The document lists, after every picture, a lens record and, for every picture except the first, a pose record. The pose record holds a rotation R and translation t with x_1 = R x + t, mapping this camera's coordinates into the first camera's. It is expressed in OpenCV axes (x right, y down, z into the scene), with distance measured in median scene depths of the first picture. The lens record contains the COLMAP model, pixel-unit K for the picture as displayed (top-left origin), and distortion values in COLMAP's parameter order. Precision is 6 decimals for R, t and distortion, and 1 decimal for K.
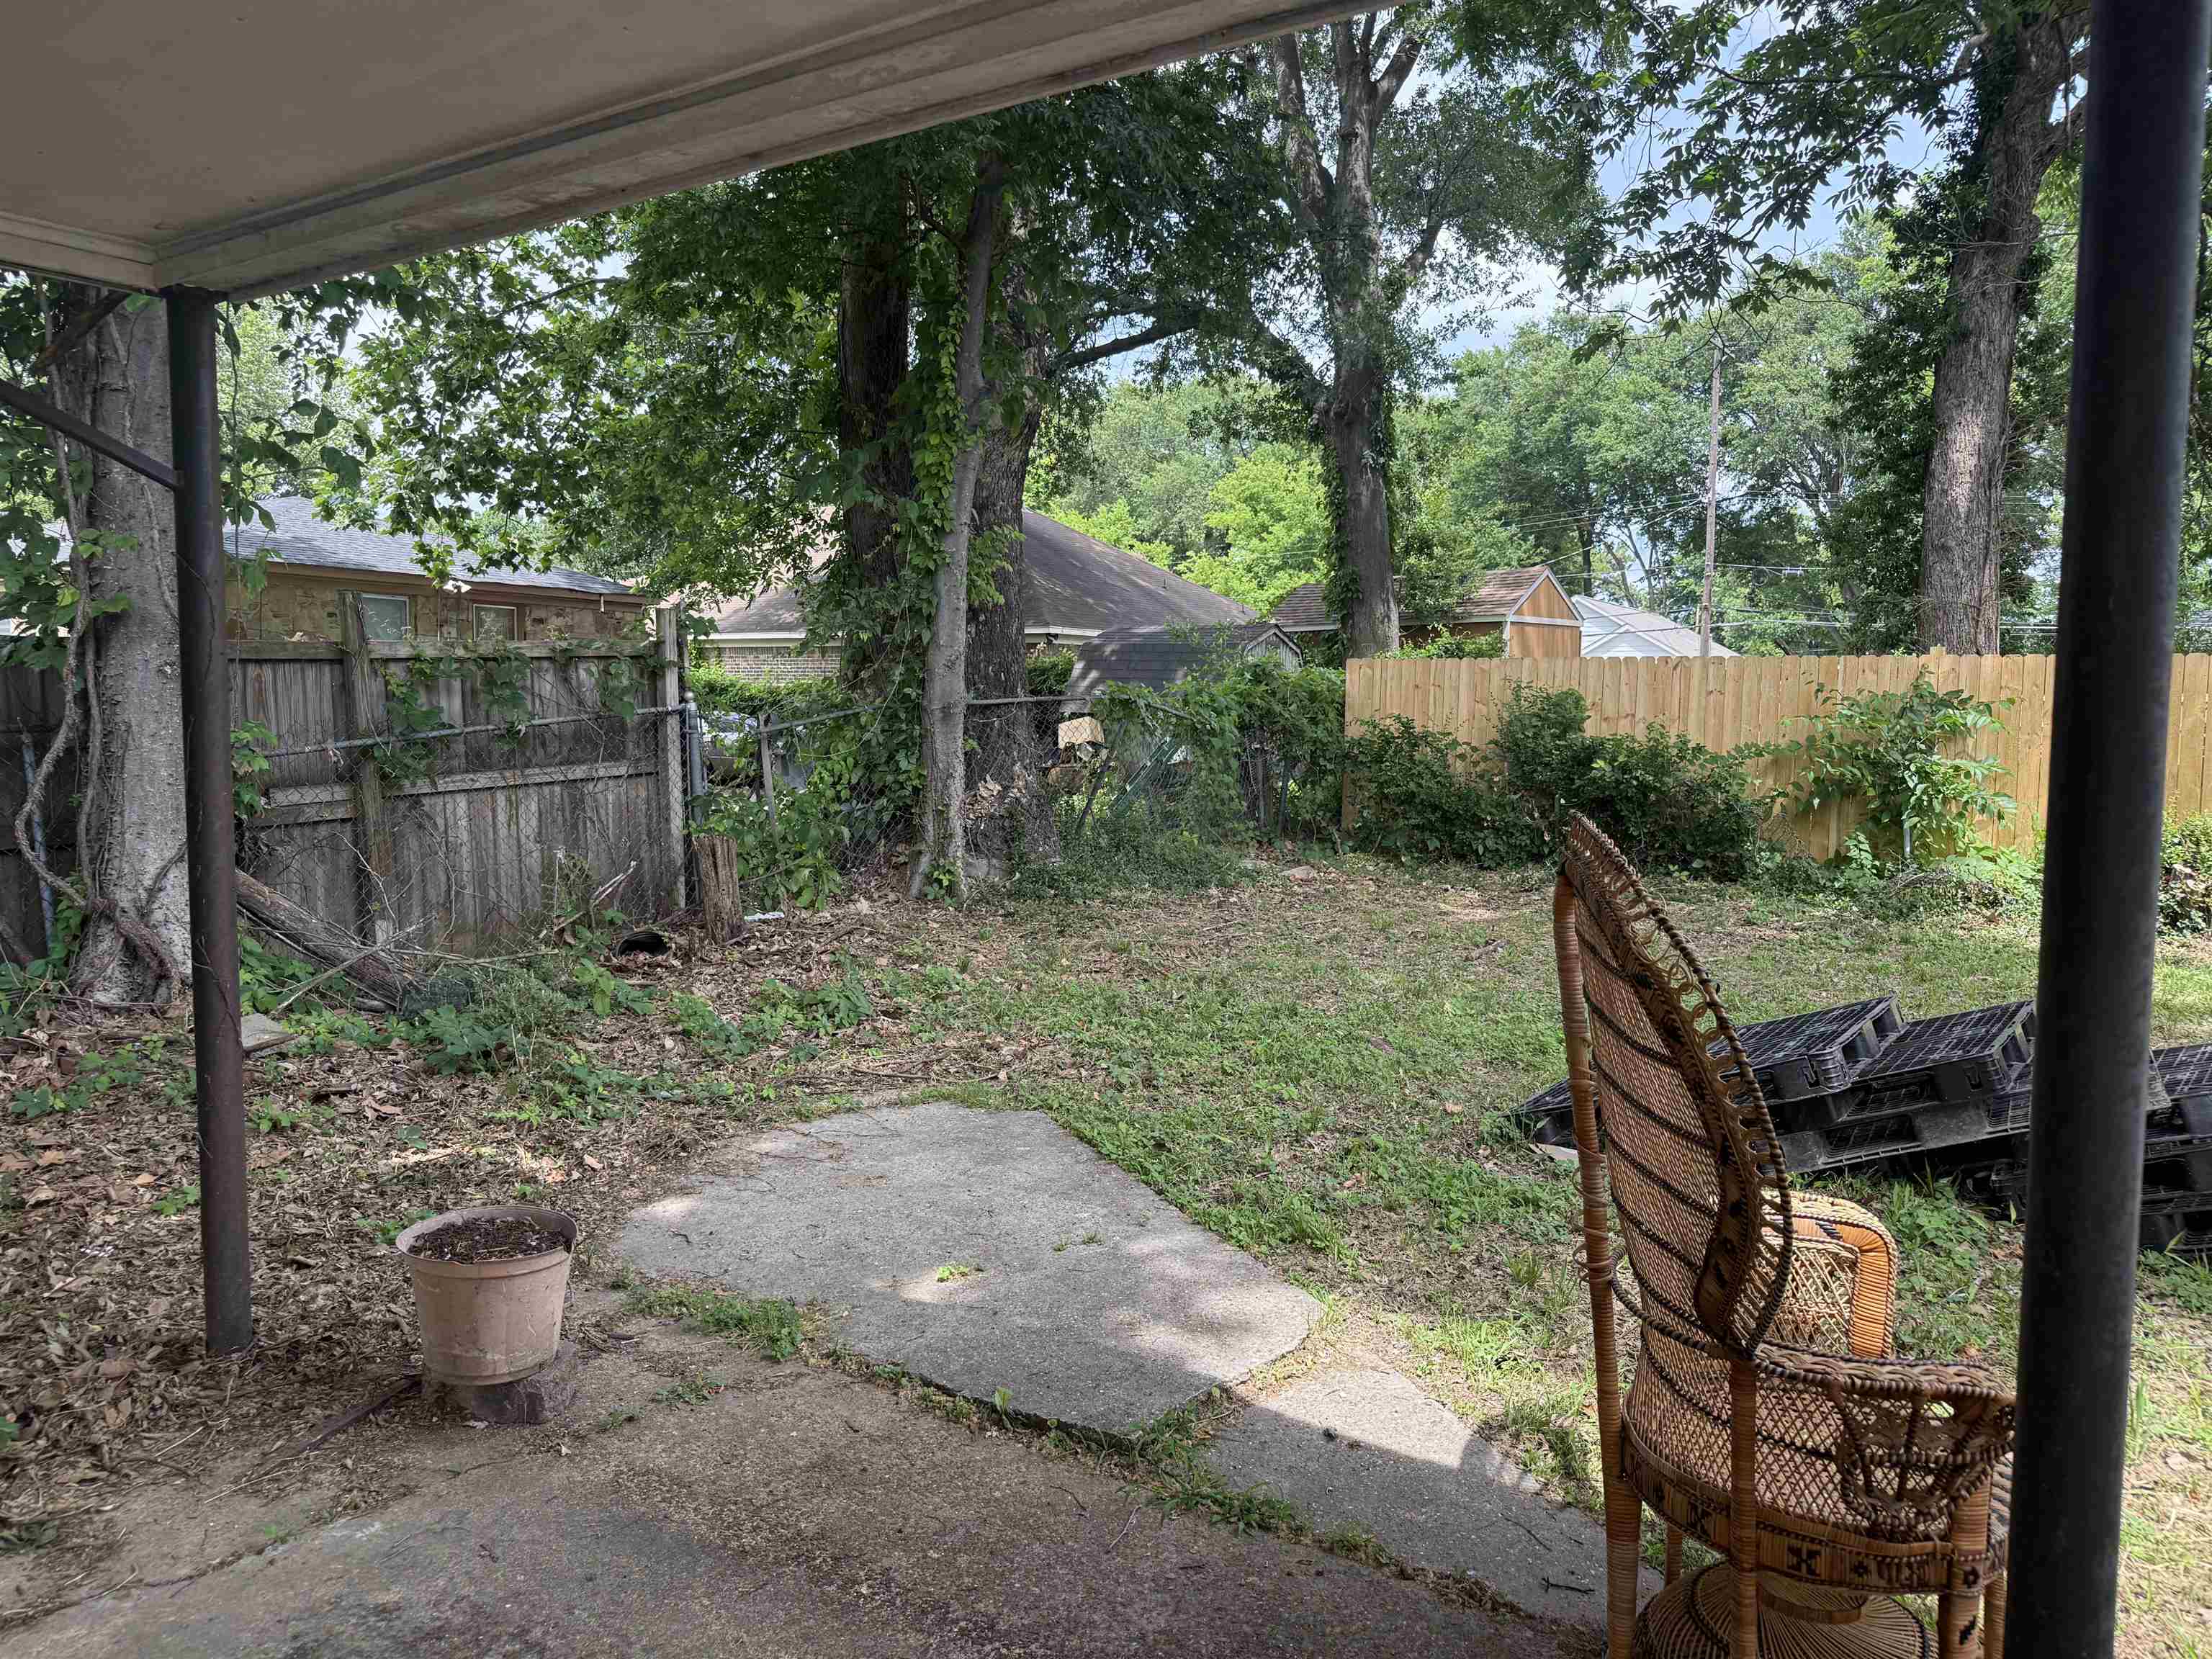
lens RADIAL K [[1553.7, 0, 1118.8], [0, 1553.7, 824.4], [0, 0, 1]] dist [0.038931, -0.052362]
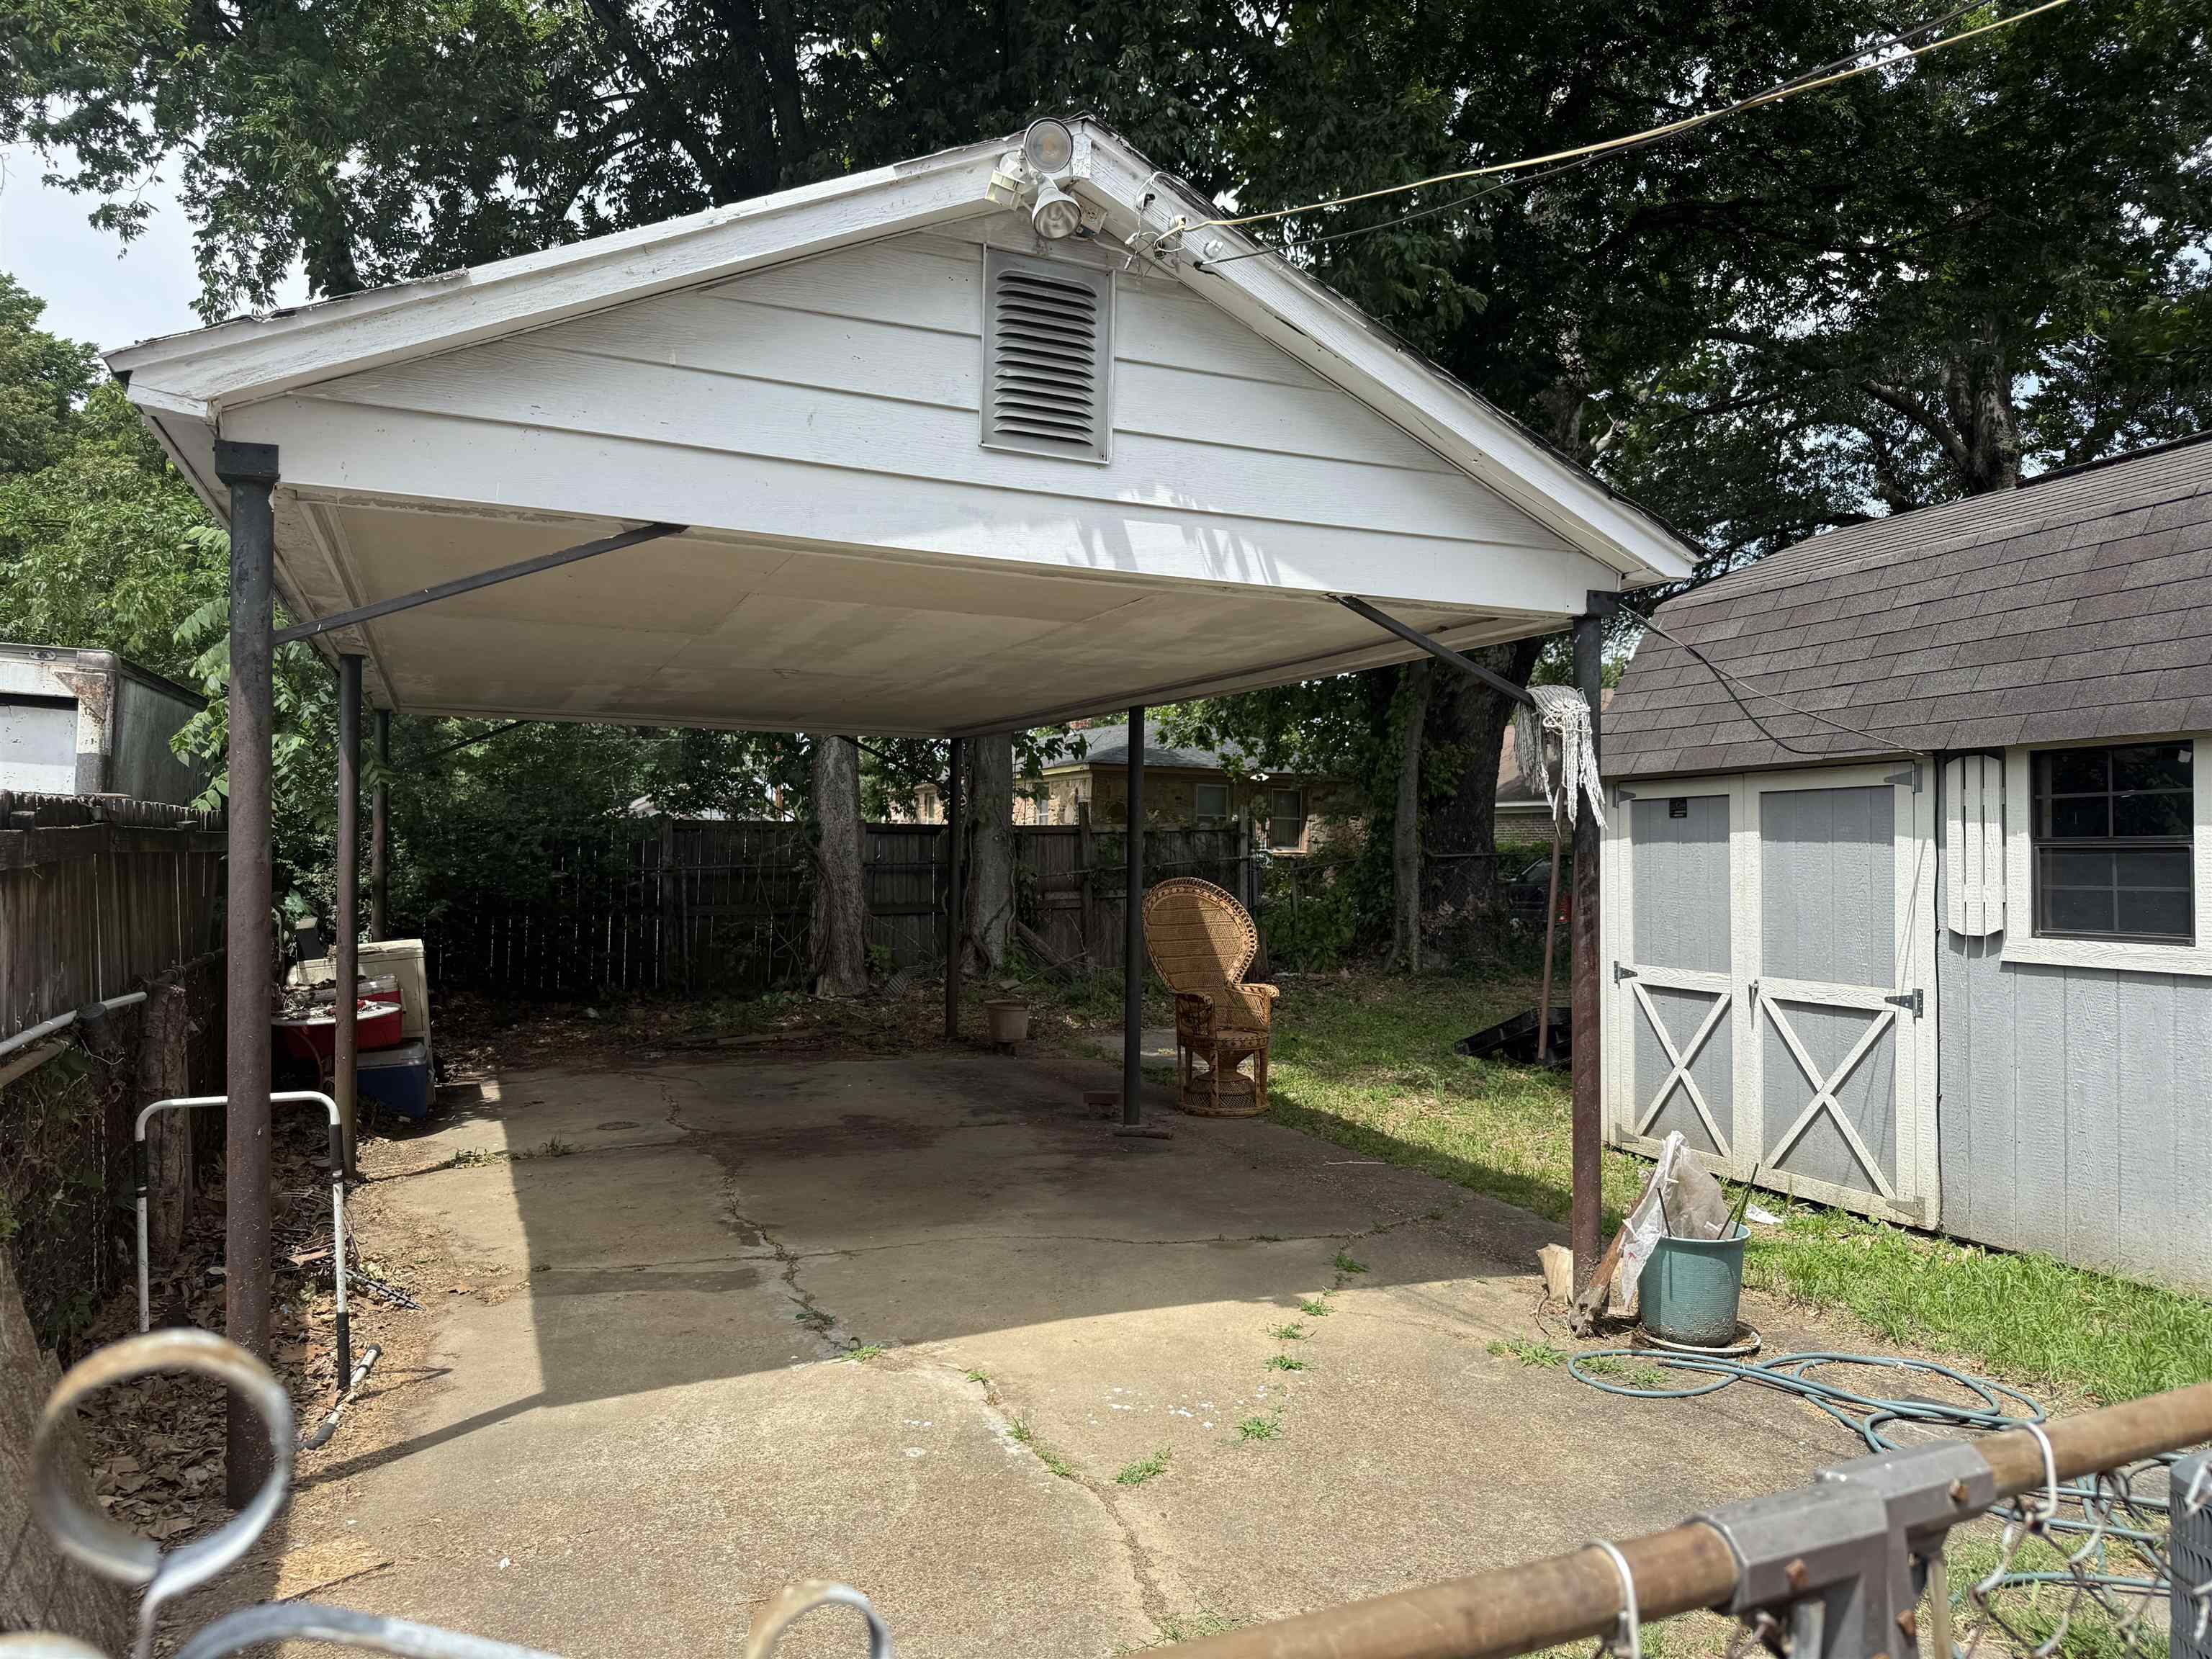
lens RADIAL K [[1553.7, 0, 1105.9], [0, 1553.7, 834.6], [0, 0, 1]] dist [0.038931, -0.052362]
pose [[0.828120, -0.000295, -0.560550, 0.620506], [-0.052784, 0.995515, -0.078505, 0.052480], [0.558060, 0.094600, 0.824391, -0.629981]]
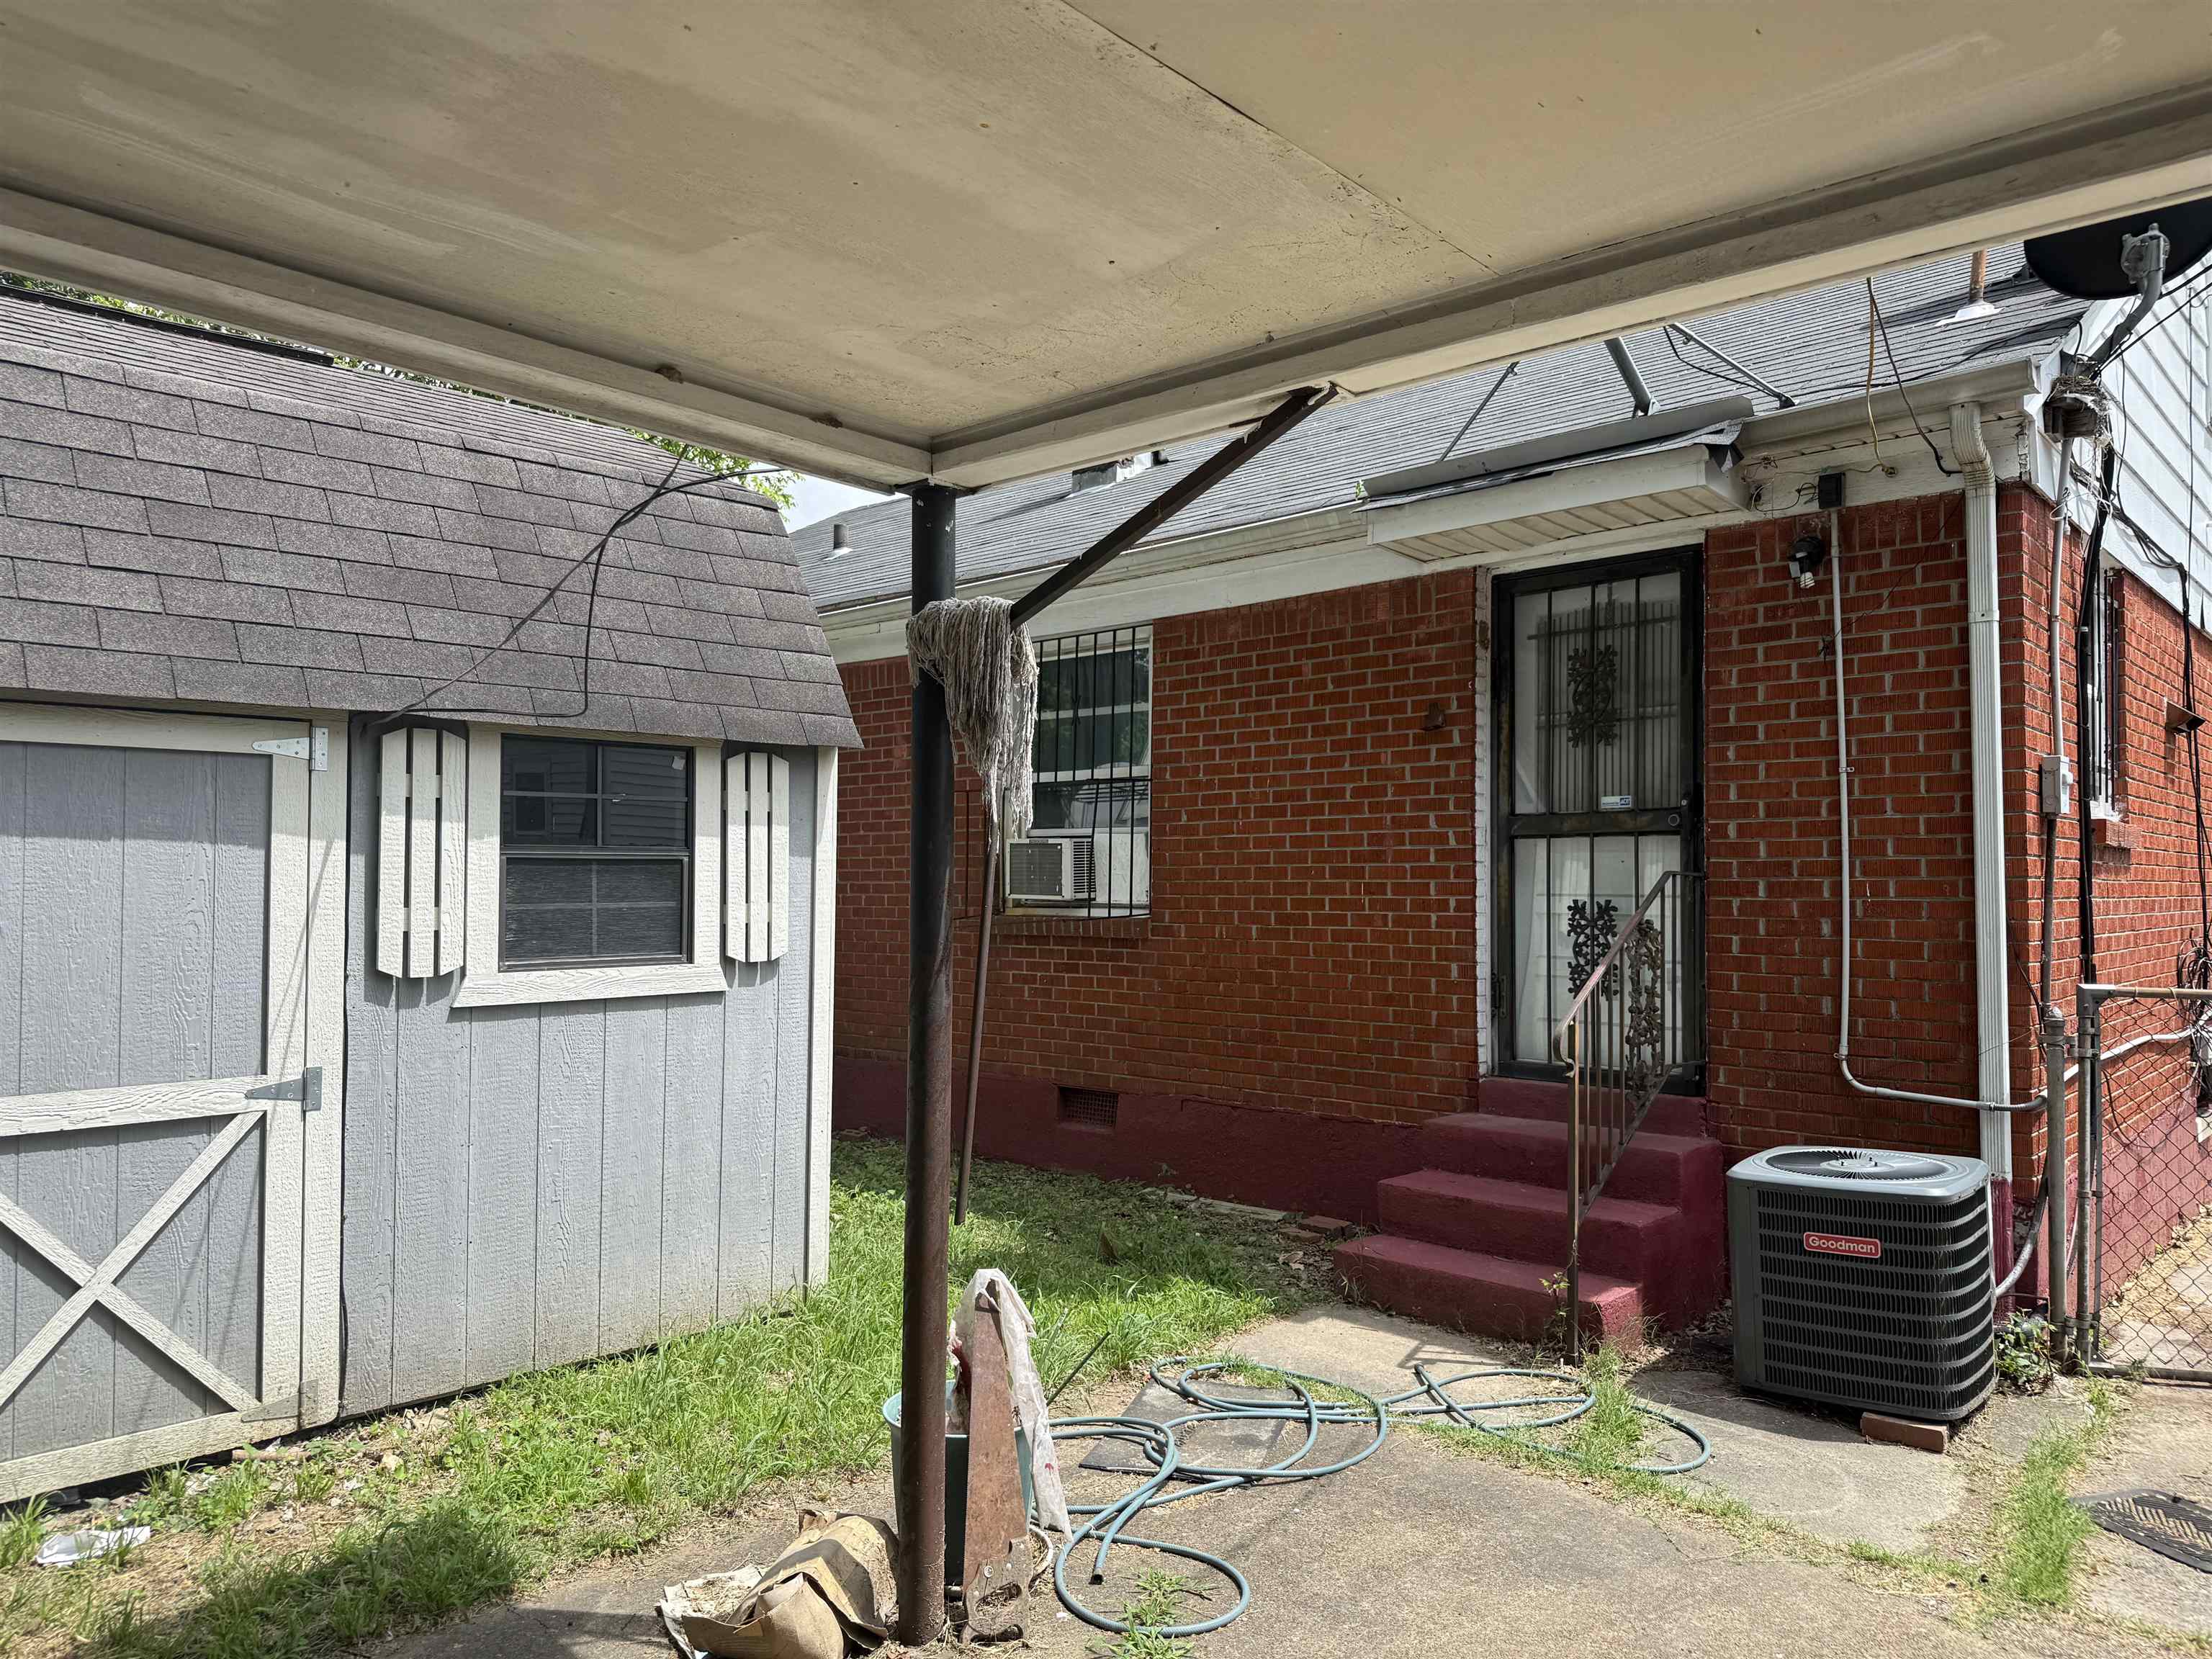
lens RADIAL K [[1553.7, 0, 1117.6], [0, 1553.7, 844.9], [0, 0, 1]] dist [0.038931, -0.052362]
pose [[0.128793, 0.018048, 0.991507, -1.623749], [0.066295, 0.997441, -0.026767, -0.132153], [-0.989453, 0.069179, 0.127267, 1.473663]]
